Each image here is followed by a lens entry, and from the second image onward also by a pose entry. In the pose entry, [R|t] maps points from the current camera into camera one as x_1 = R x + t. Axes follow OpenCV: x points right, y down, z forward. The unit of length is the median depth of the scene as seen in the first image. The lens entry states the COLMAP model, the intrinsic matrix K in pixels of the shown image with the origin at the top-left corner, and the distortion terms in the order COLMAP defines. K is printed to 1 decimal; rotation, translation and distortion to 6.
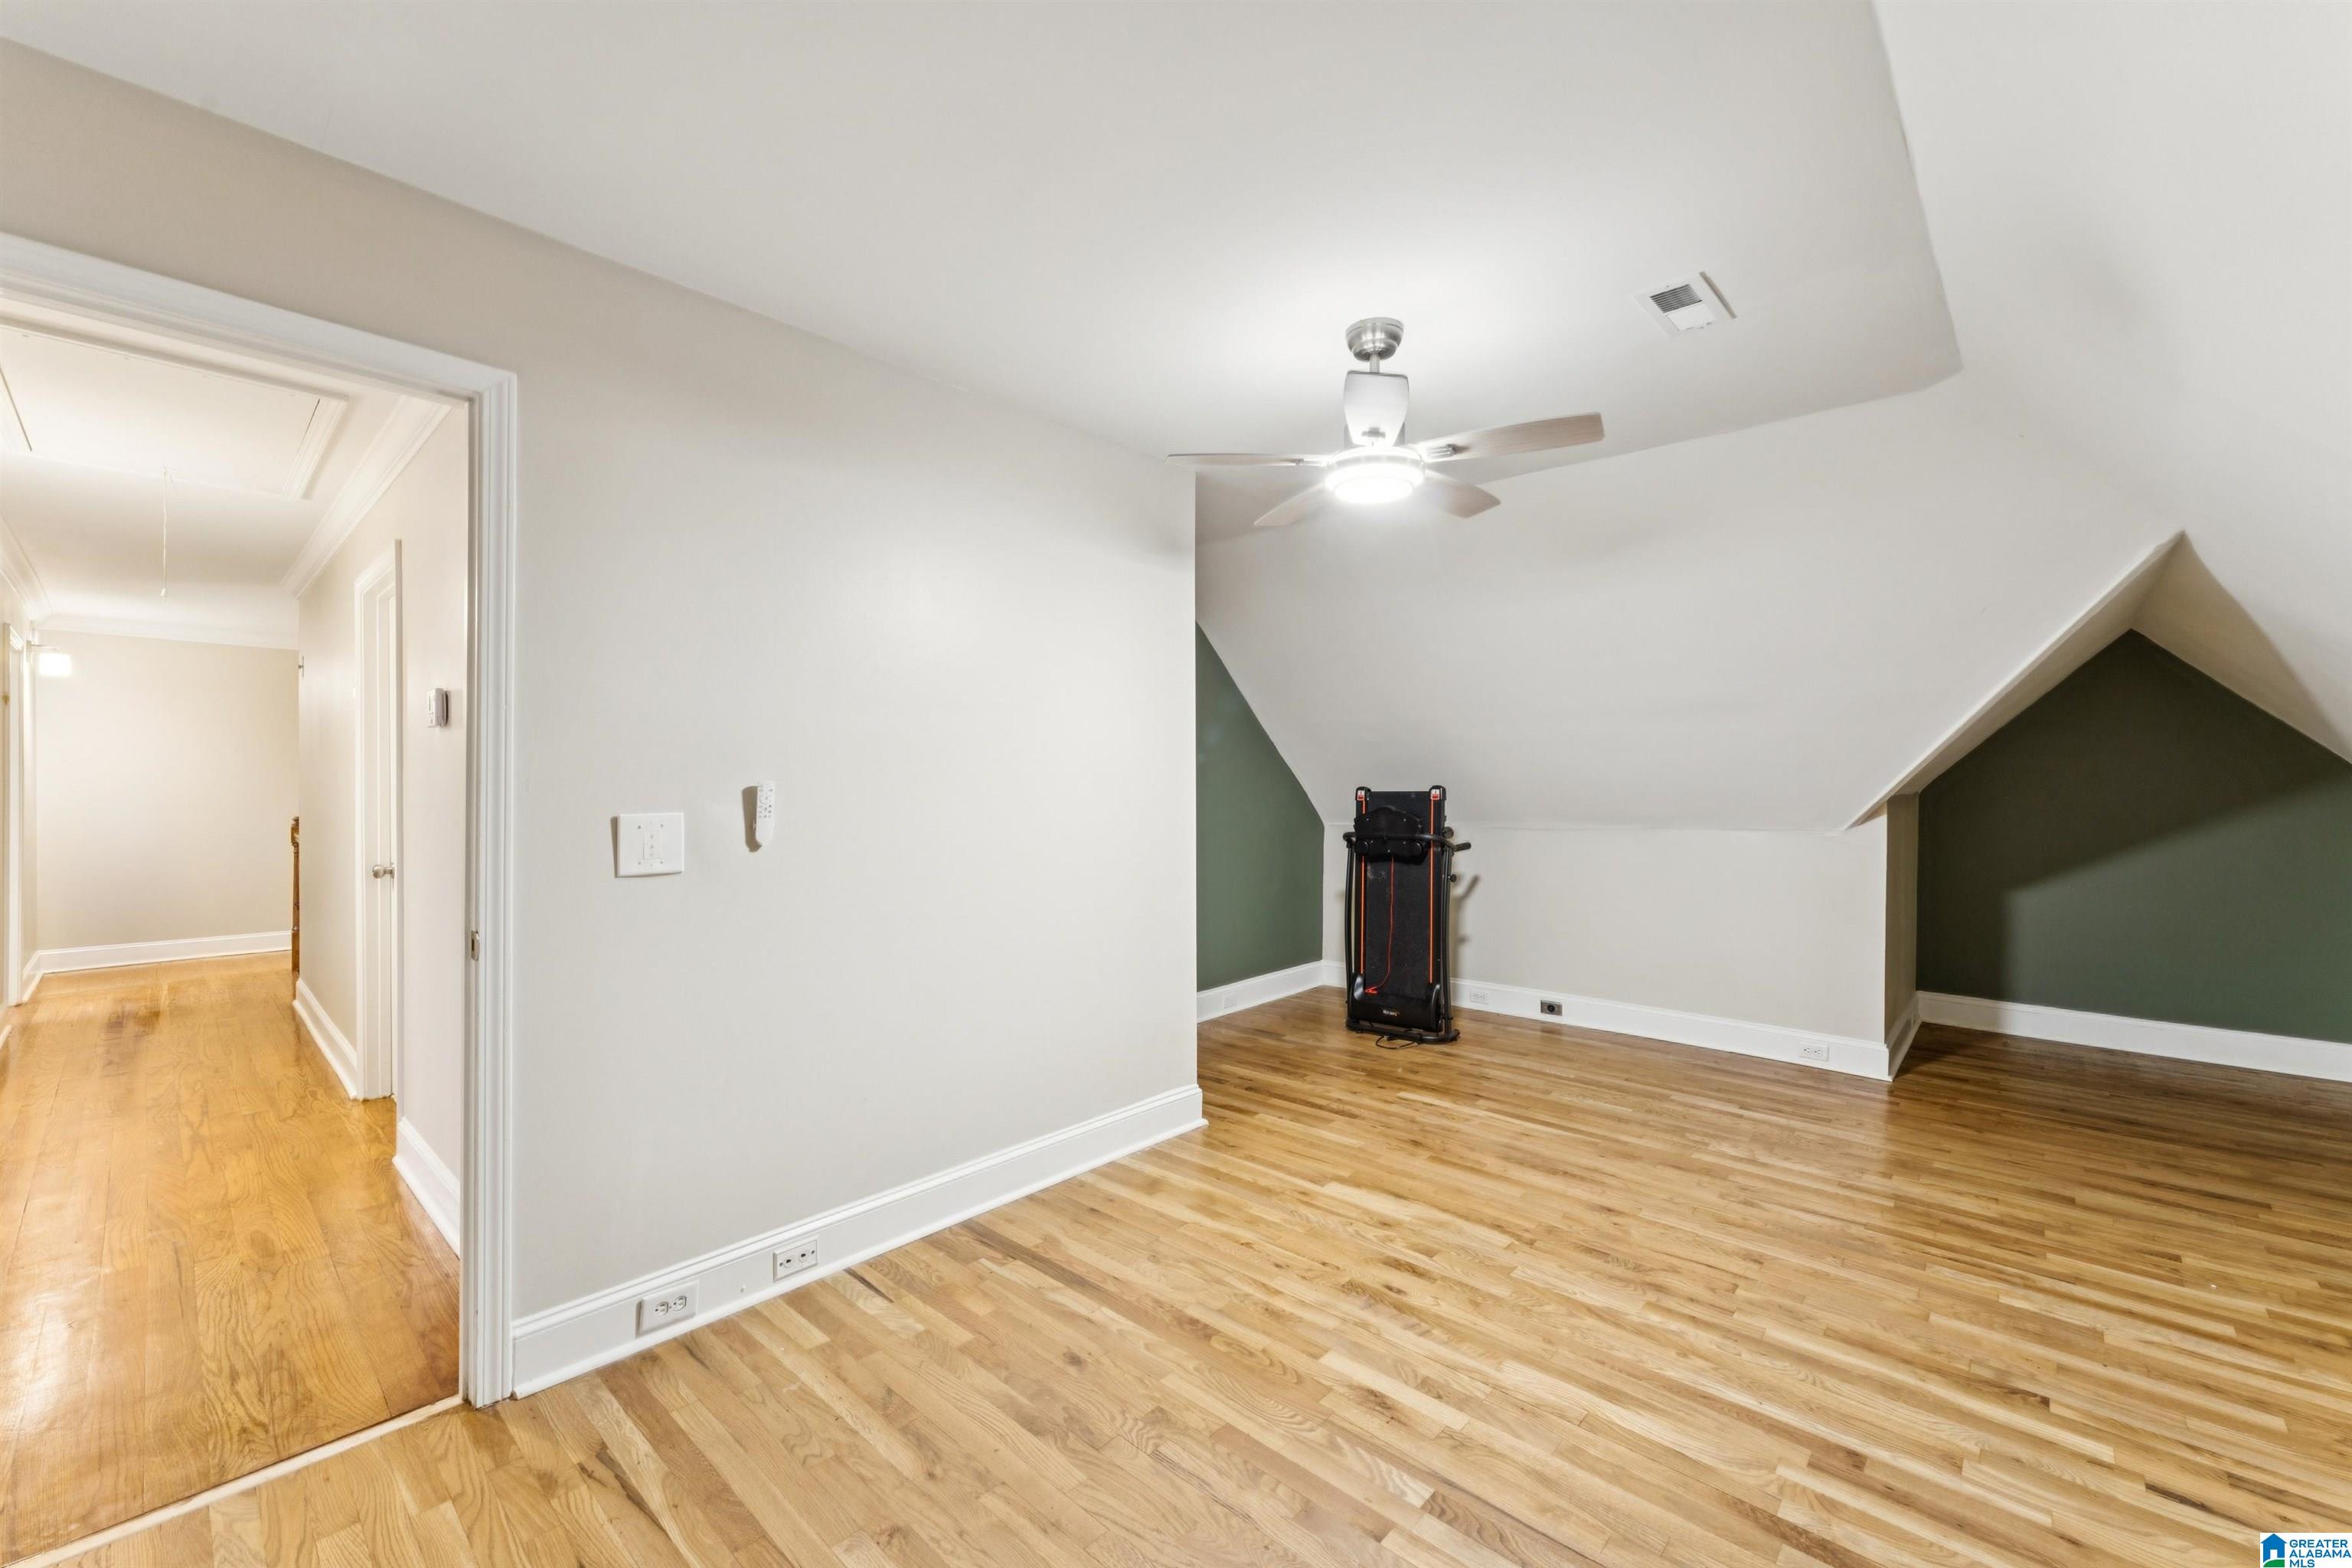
lens RADIAL K [[947.6, 0, 1177.8], [0, 947.6, 788.5], [0, 0, 1]] dist [-0.001310, 0.000856]
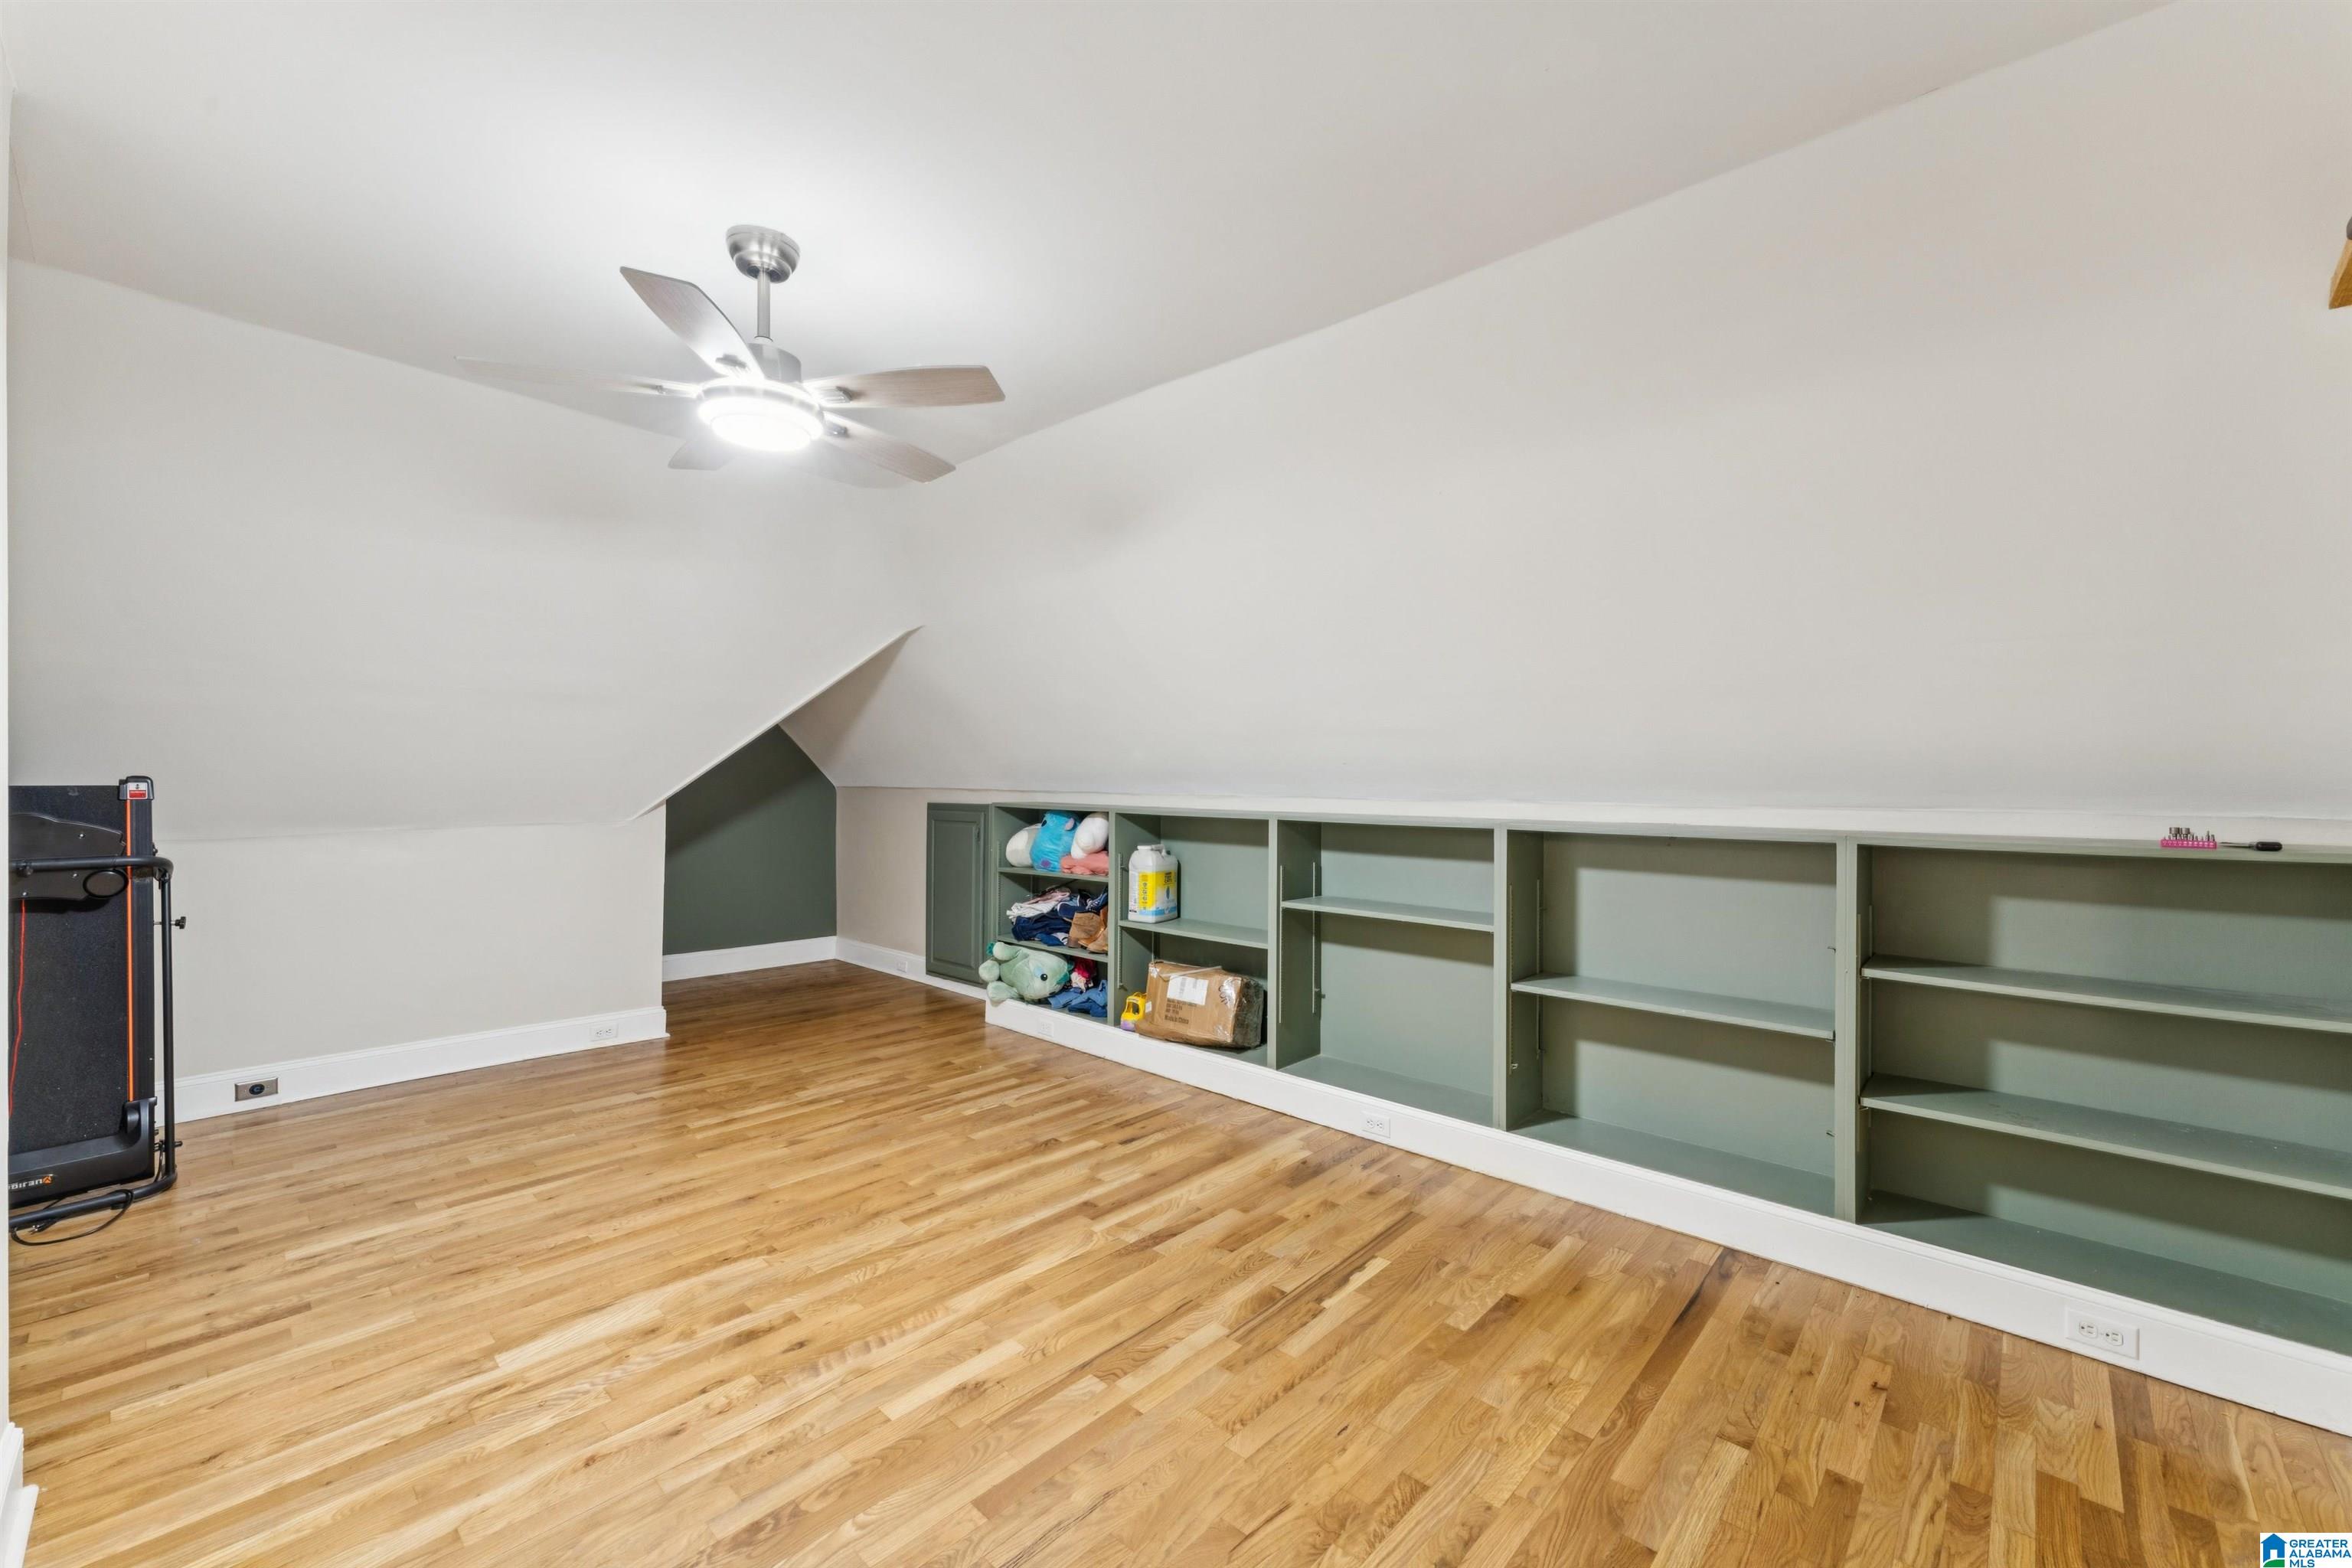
lens RADIAL K [[947.6, 0, 1177.8], [0, 947.6, 788.5], [0, 0, 1]] dist [-0.001310, 0.000856]
pose [[-0.000053, -0.008896, 0.999960, -0.576298], [-0.003456, 0.999954, 0.008896, -0.005610], [-0.999994, -0.003456, -0.000084, 0.561367]]
